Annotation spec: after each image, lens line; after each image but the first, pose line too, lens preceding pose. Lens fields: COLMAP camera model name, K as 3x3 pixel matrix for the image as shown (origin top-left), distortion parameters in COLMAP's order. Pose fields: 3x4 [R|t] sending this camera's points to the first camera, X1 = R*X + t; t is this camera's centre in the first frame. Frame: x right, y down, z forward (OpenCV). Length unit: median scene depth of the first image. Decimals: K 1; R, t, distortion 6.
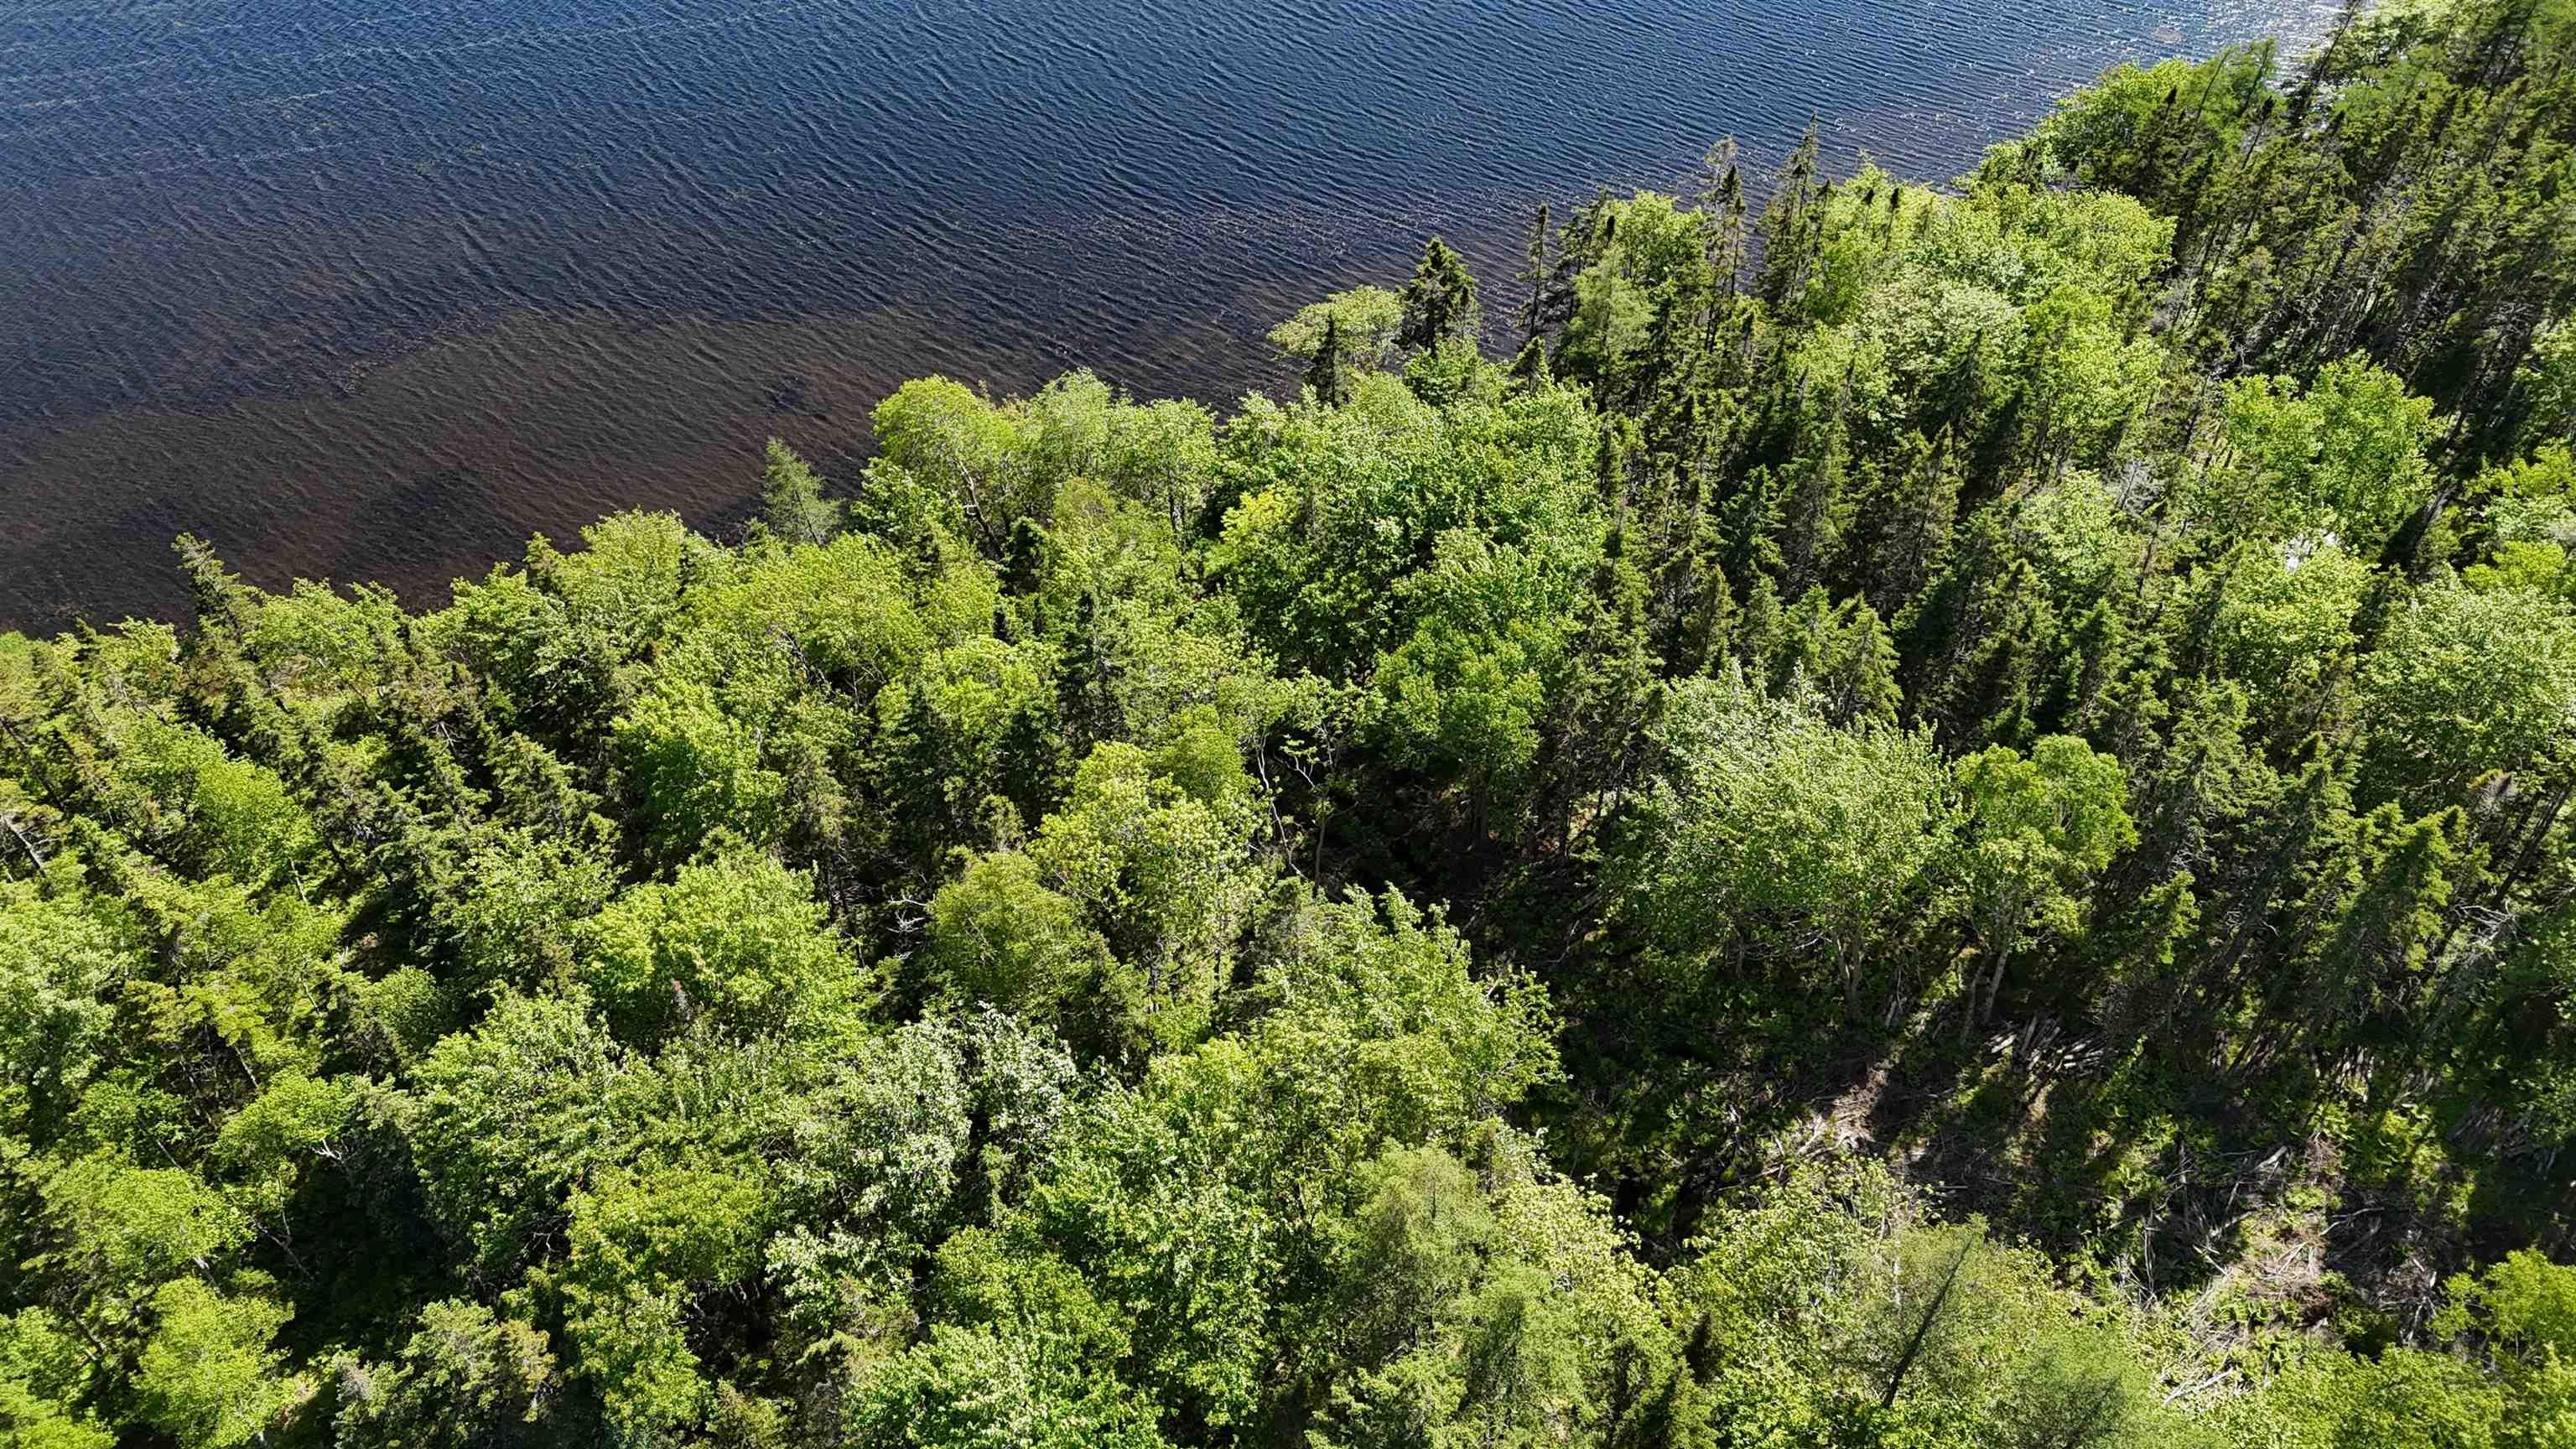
lens RADIAL K [[1895.1, 0, 1274.8], [0, 1895.1, 719.4], [0, 0, 1]] dist [0.076183, -0.069990]
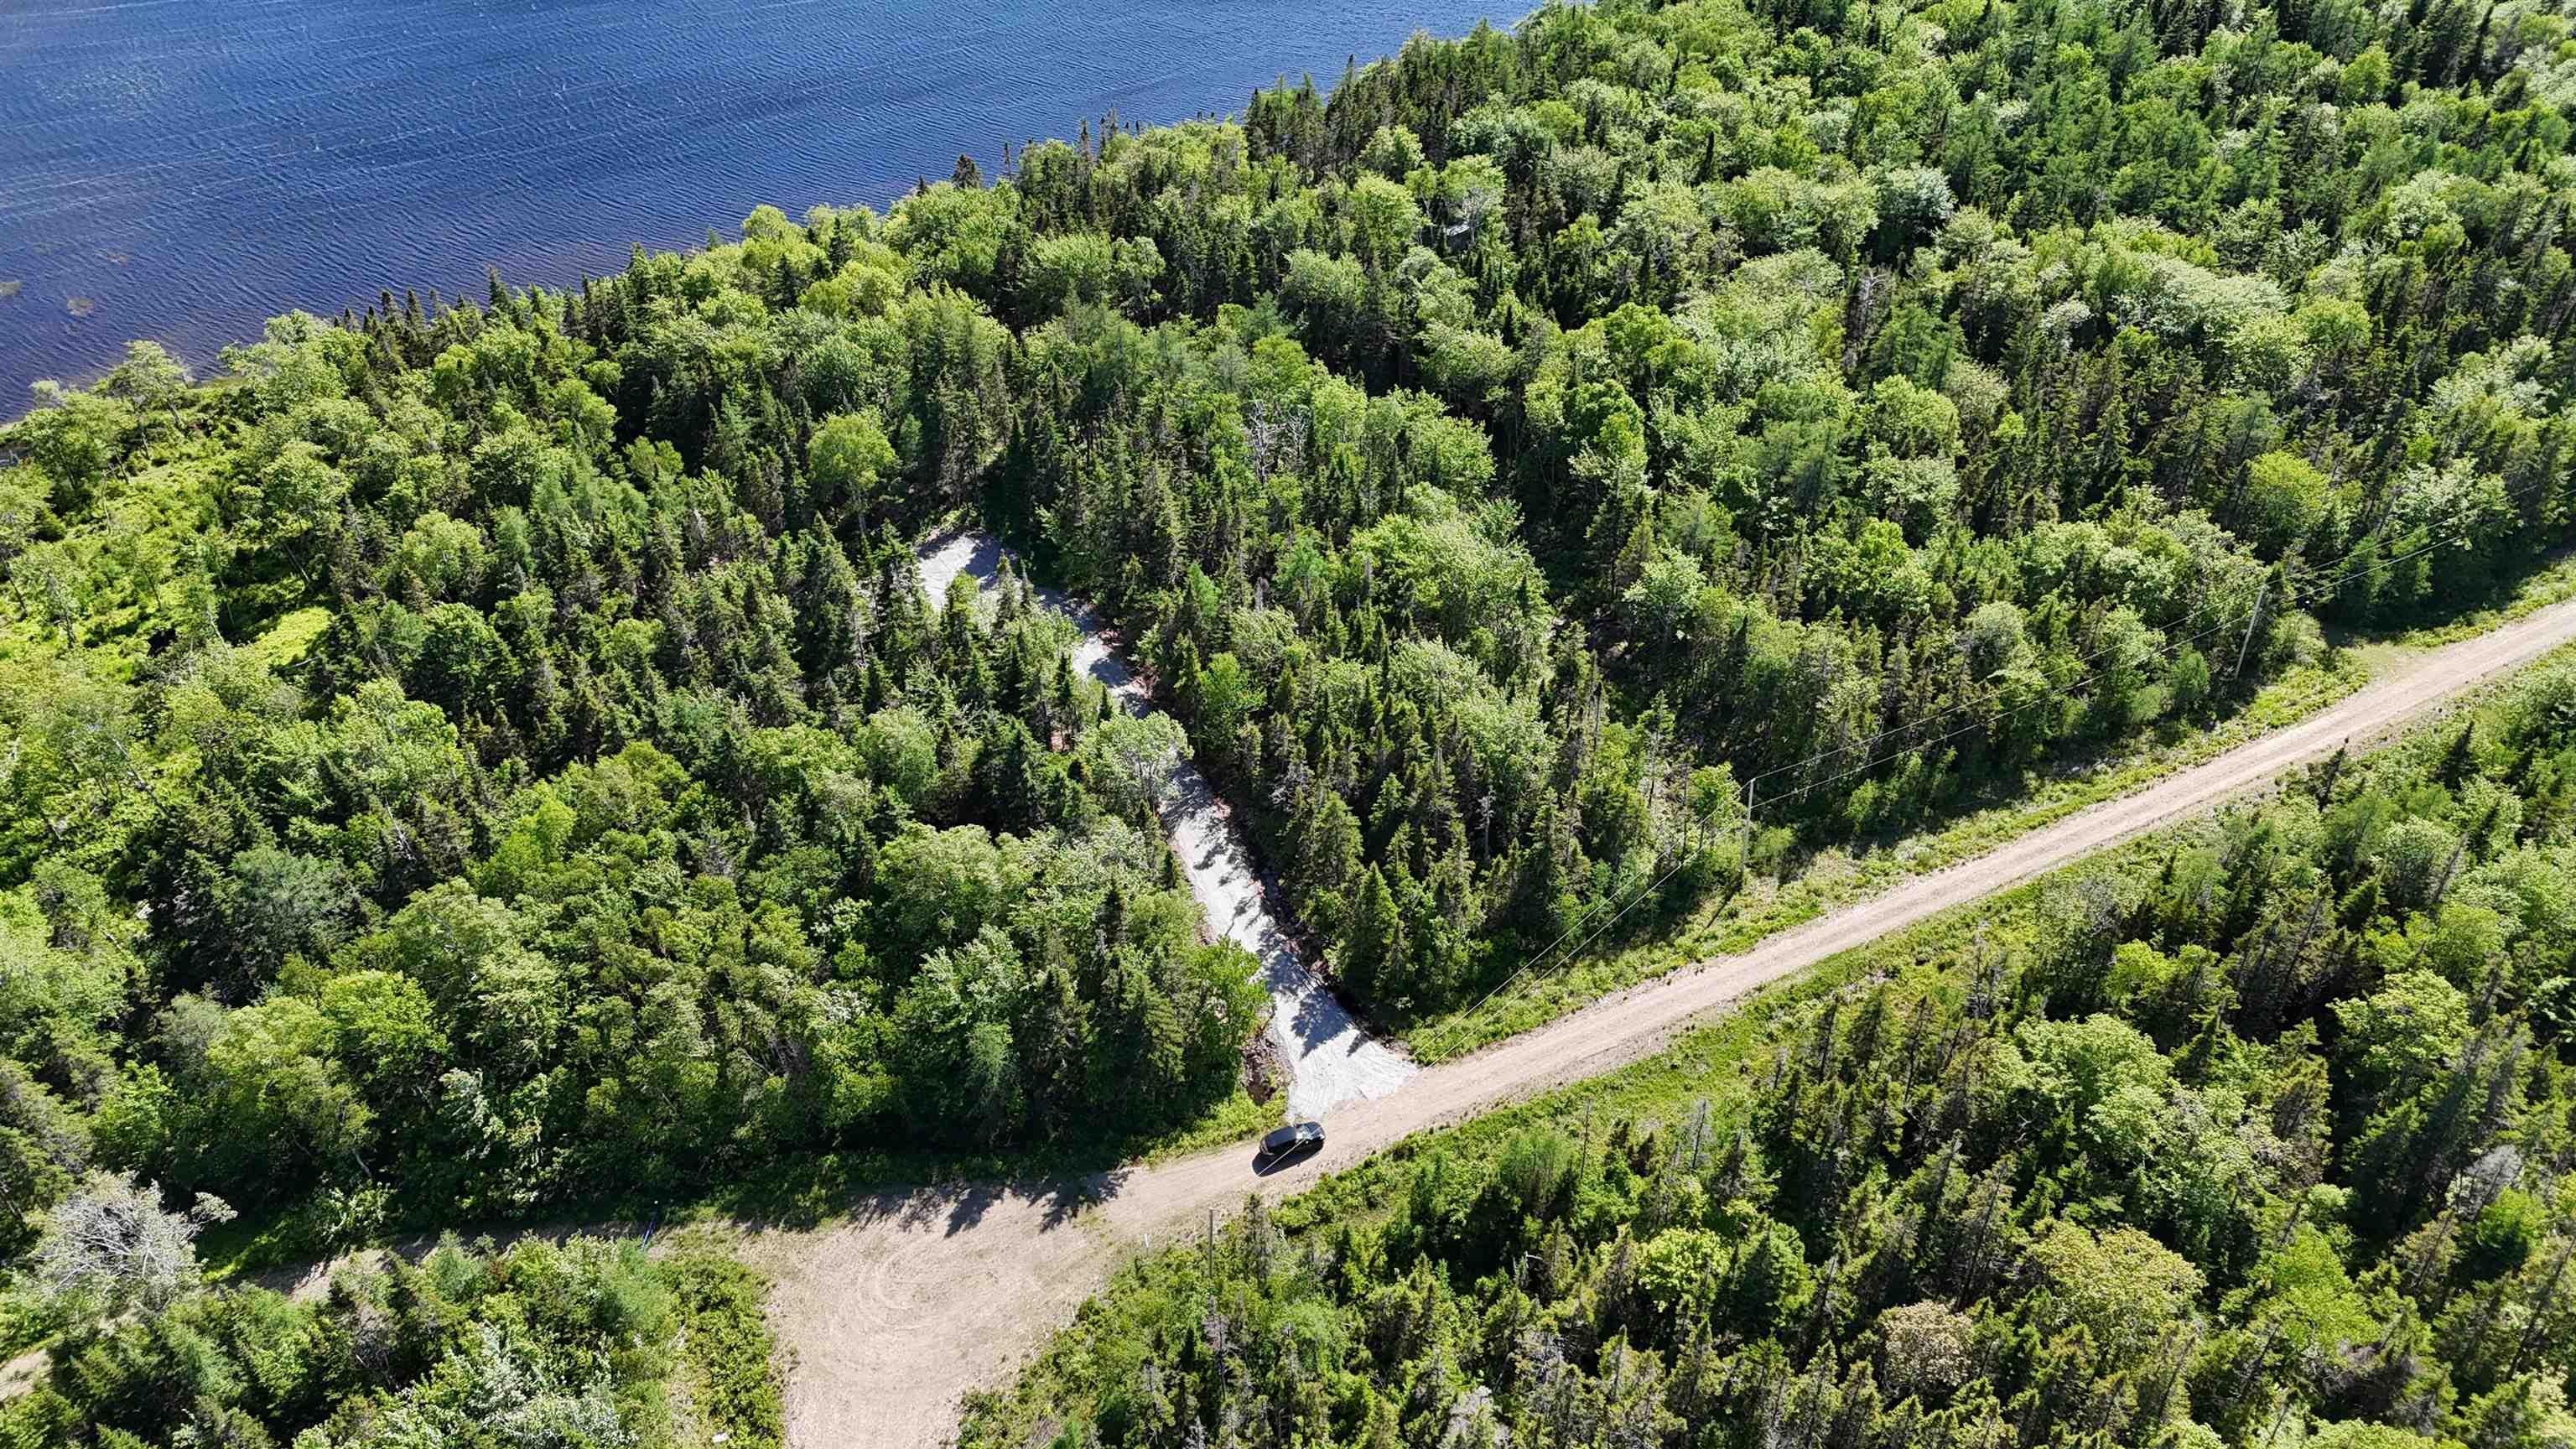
lens RADIAL K [[1895.1, 0, 1299.9], [0, 1895.1, 743.1], [0, 0, 1]] dist [0.076183, -0.069990]
pose [[0.980682, -0.090813, 0.173249, 0.017675], [0.111216, 0.987473, -0.111927, 1.137021], [-0.160915, 0.129033, 0.978497, -1.926954]]
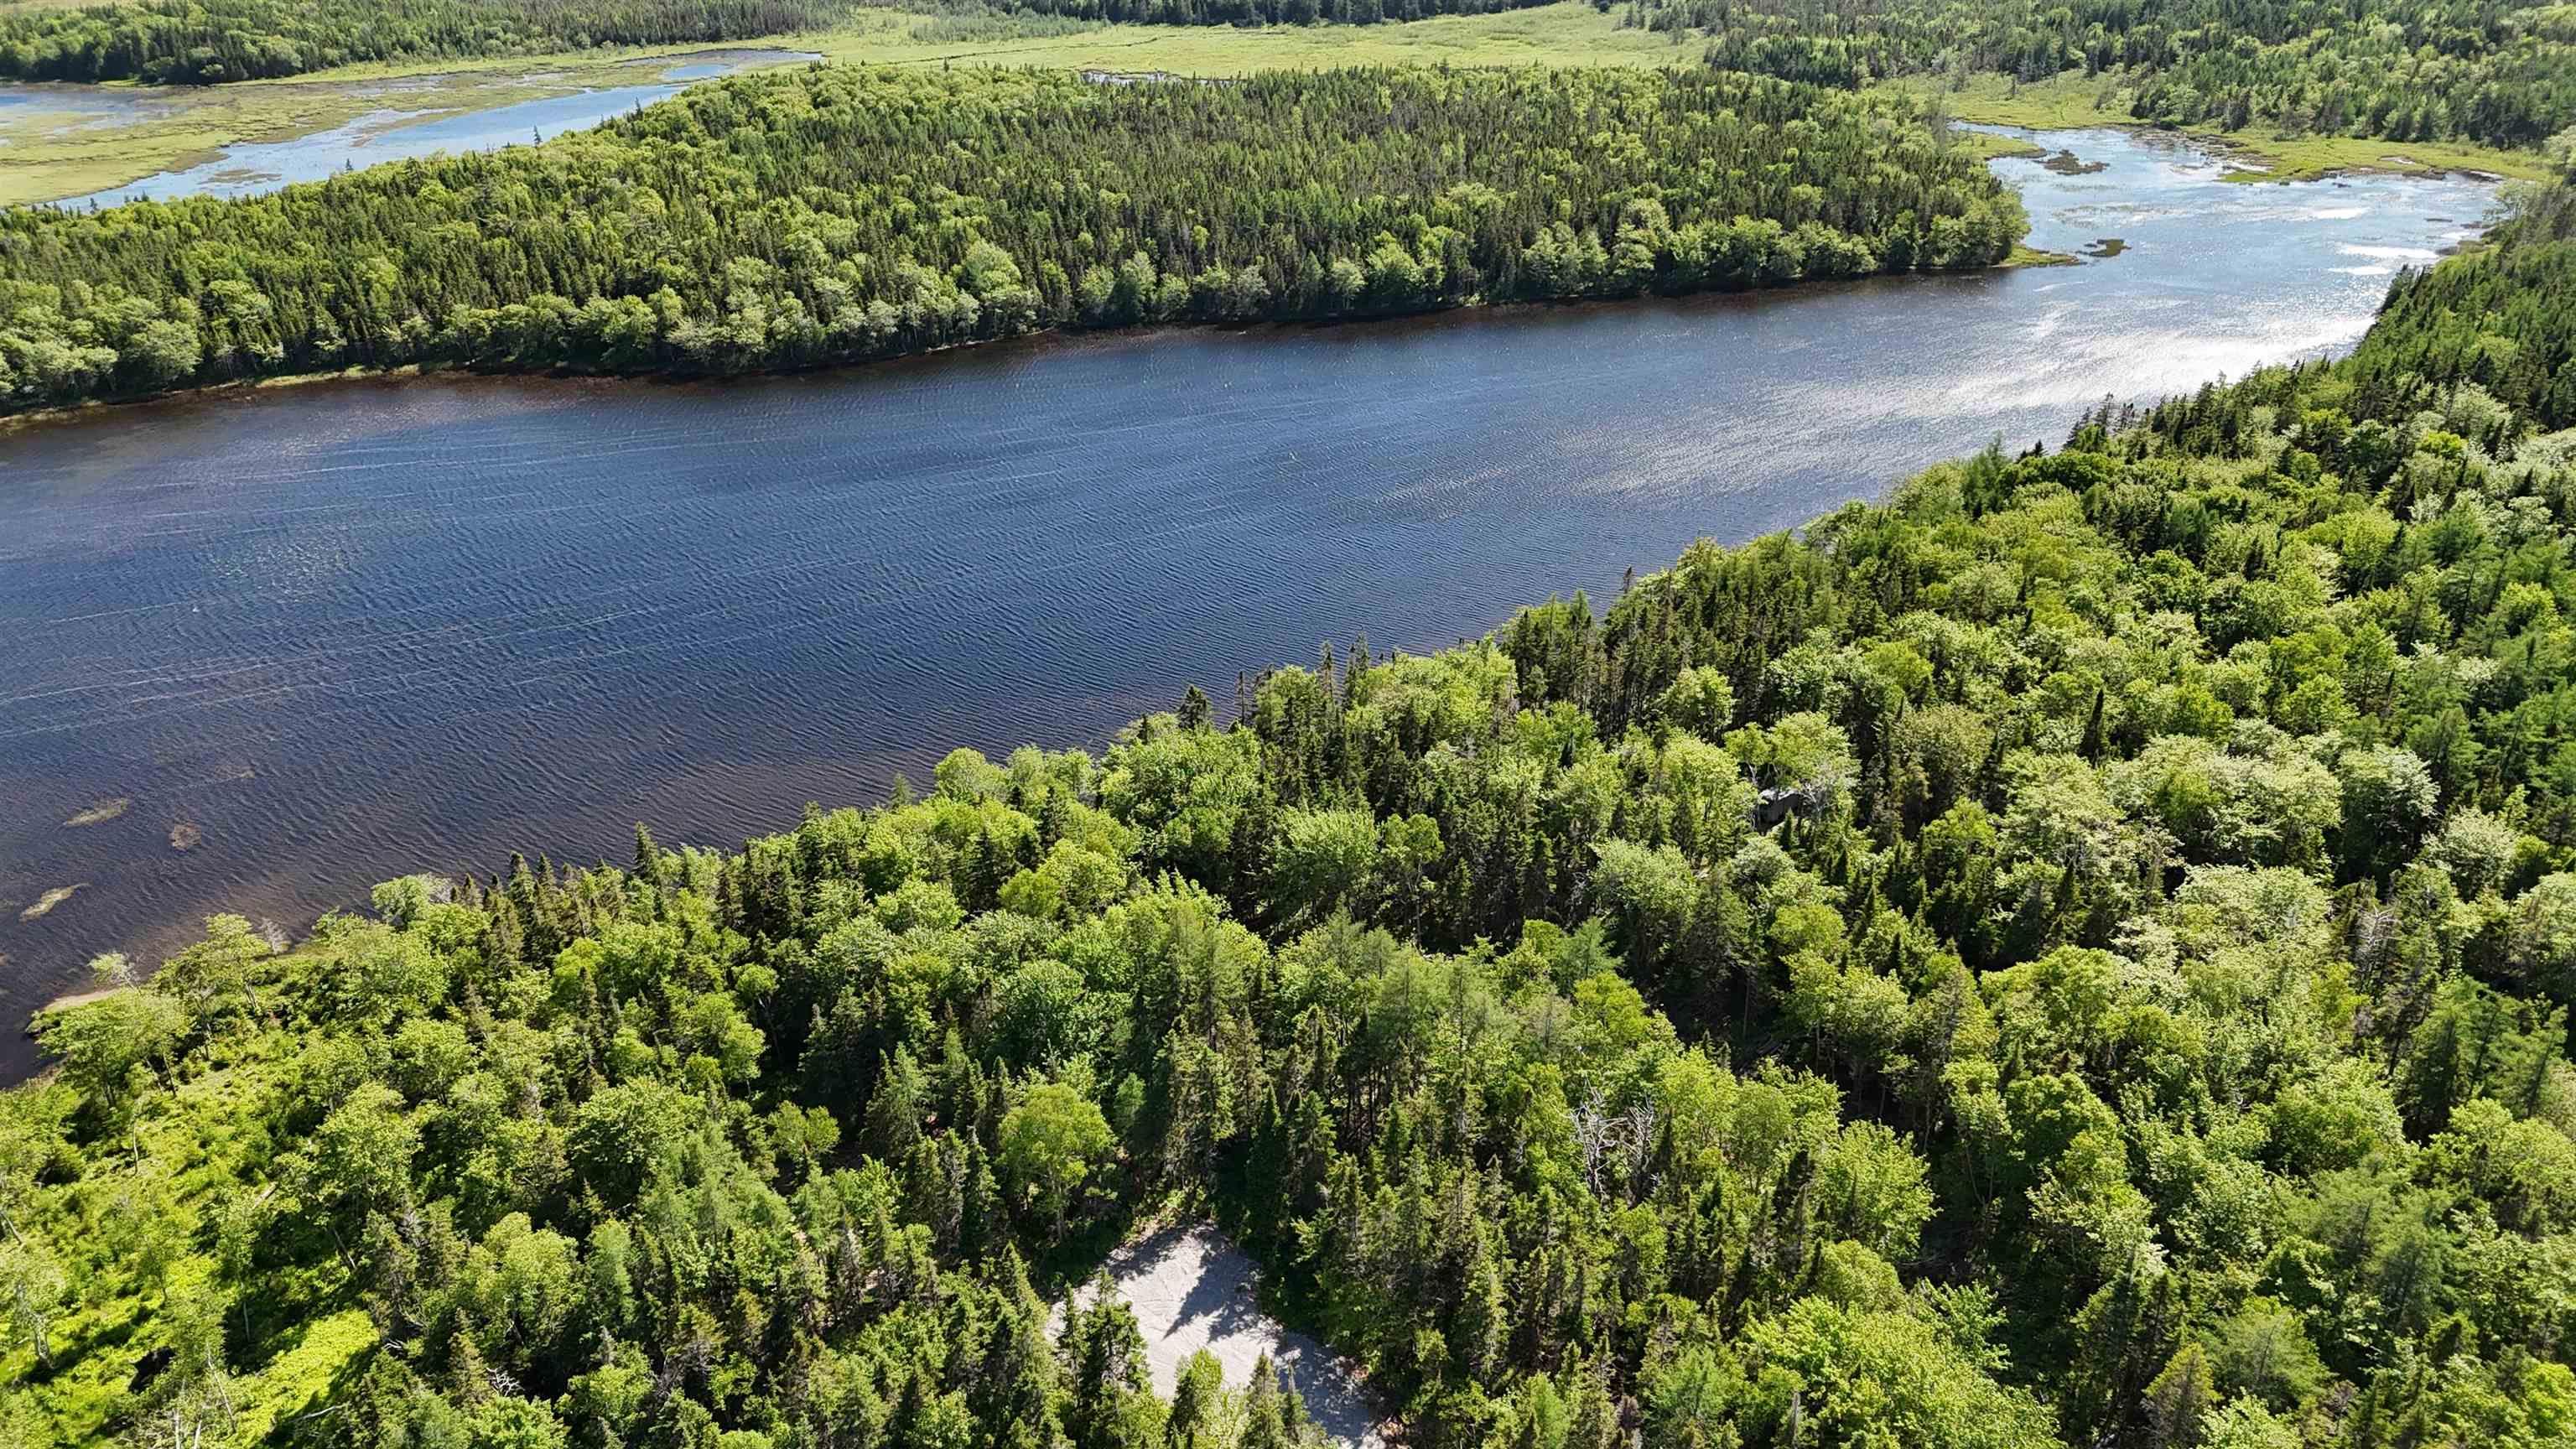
lens RADIAL K [[1895.1, 0, 1296.6], [0, 1895.1, 709.5], [0, 0, 1]] dist [0.076183, -0.069990]
pose [[0.993217, -0.027017, 0.113090, -0.055558], [0.062079, 0.945617, -0.319304, 0.637785], [-0.098313, 0.324159, 0.940880, -1.391751]]
